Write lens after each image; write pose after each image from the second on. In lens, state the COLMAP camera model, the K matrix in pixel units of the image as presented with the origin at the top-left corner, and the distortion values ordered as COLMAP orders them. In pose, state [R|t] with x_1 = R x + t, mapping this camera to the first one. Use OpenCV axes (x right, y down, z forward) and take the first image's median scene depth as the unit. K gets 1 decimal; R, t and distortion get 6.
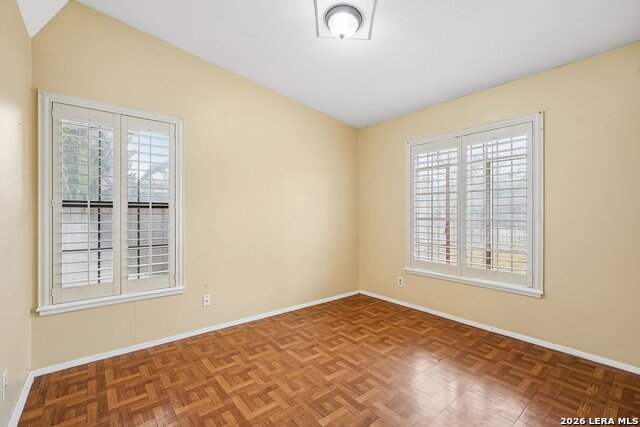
lens RADIAL K [[283.1, 0, 322.8], [0, 283.1, 213.1], [0, 0, 1]] dist [-0.011334, 0.003785]
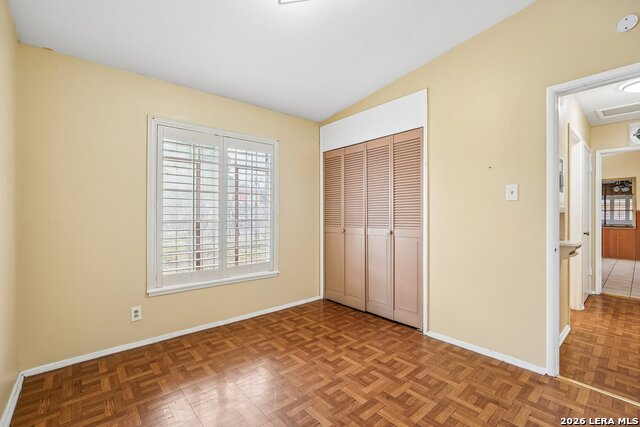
lens RADIAL K [[283.1, 0, 317.2], [0, 283.1, 213.2], [0, 0, 1]] dist [-0.011334, 0.003785]
pose [[-0.017989, 0.003379, 0.999832, -0.543175], [0.000279, 0.999994, -0.003374, 0.000638], [-0.999838, 0.000218, -0.017990, 0.738066]]
